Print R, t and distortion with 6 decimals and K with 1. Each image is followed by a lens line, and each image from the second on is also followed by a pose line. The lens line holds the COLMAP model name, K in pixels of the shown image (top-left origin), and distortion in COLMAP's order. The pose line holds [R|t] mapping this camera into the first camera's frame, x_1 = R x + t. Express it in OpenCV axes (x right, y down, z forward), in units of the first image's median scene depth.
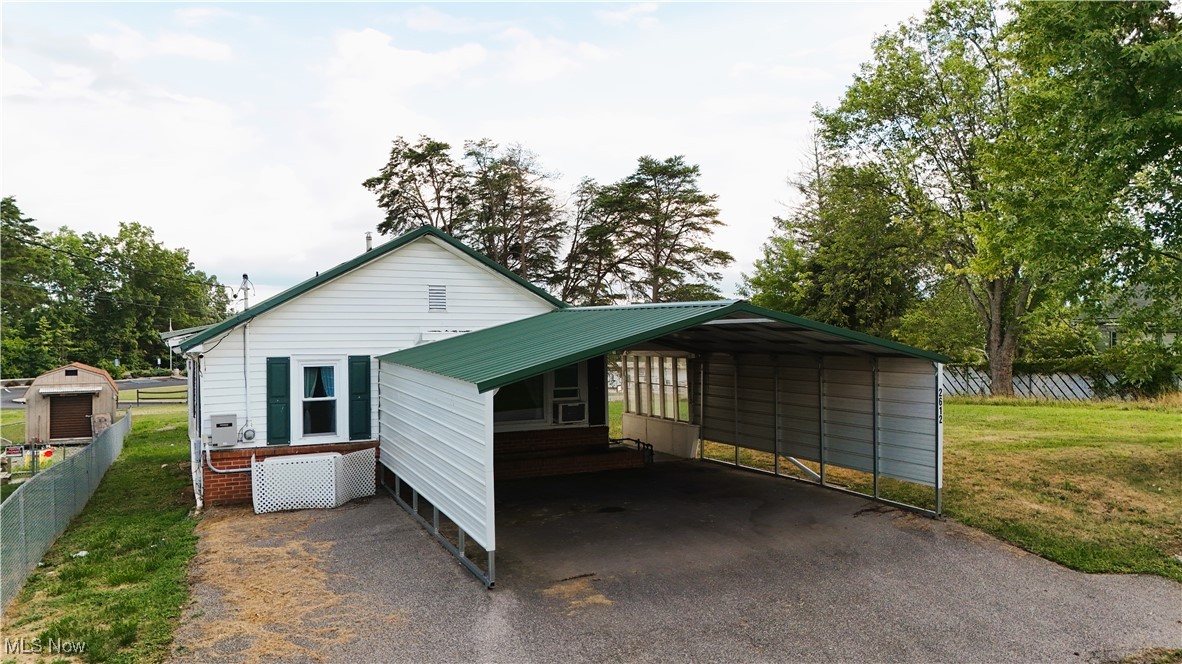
lens RADIAL K [[871.5, 0, 593.3], [0, 871.5, 332.4], [0, 0, 1]] dist [0.053014, -0.011639]
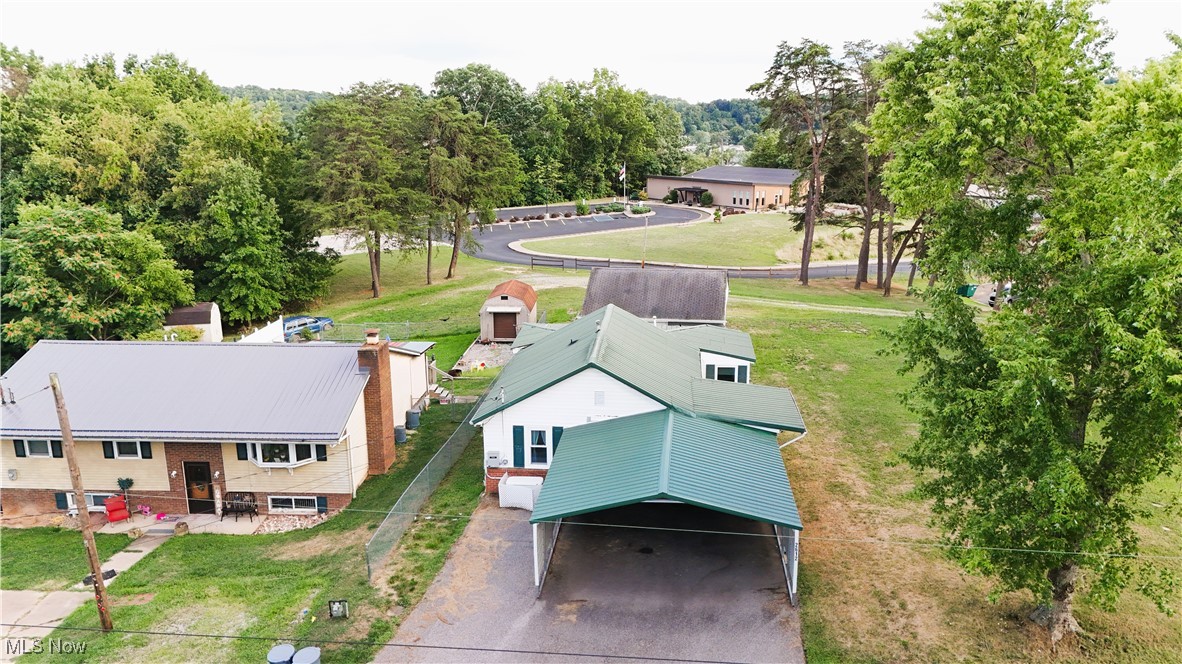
lens RADIAL K [[871.5, 0, 584.8], [0, 871.5, 331.5], [0, 0, 1]] dist [0.053014, -0.011639]
pose [[0.863208, 0.120427, -0.490275, 0.275734], [-0.002771, 0.972248, 0.233937, -0.249880], [0.504841, -0.200578, 0.839586, -0.202624]]
